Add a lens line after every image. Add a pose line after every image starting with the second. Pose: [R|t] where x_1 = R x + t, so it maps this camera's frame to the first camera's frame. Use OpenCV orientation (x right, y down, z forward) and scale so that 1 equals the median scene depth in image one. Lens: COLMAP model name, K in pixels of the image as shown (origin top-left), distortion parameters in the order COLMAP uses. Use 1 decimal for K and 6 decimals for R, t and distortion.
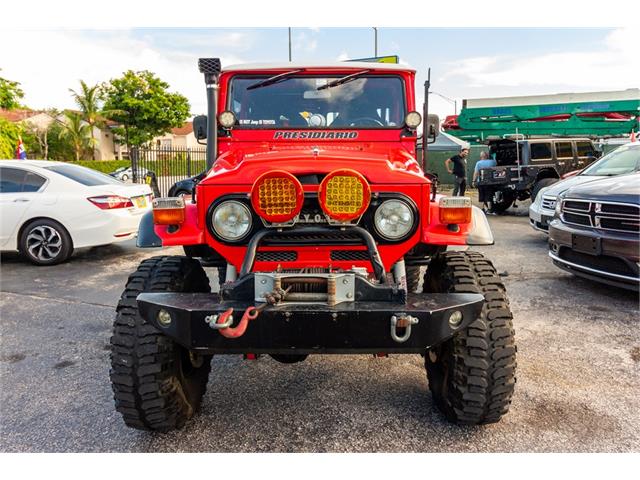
lens RADIAL K [[429.2, 0, 334.8], [0, 429.2, 206.3], [0, 0, 1]] dist [-0.066995, -0.000305]
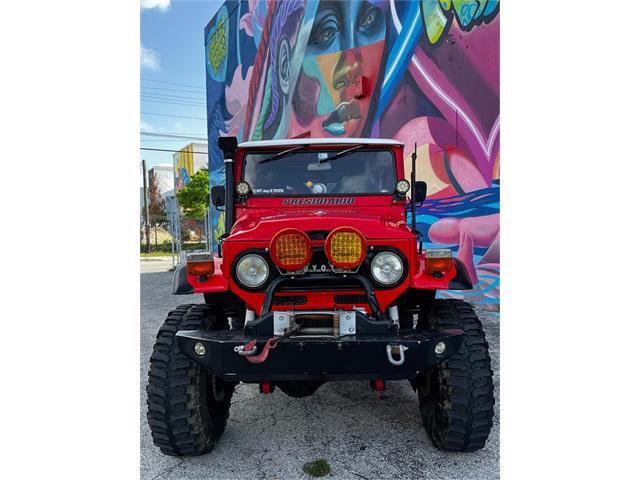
lens RADIAL K [[400.8, 0, 320.0], [0, 400.8, 240.0], [0, 0, 1]] dist [0.000734, 0.002355]
pose [[0.999443, -0.011469, -0.031330, -0.013769], [0.009138, 0.997250, -0.073550, 0.032239], [0.032087, 0.073223, 0.996799, -0.133736]]
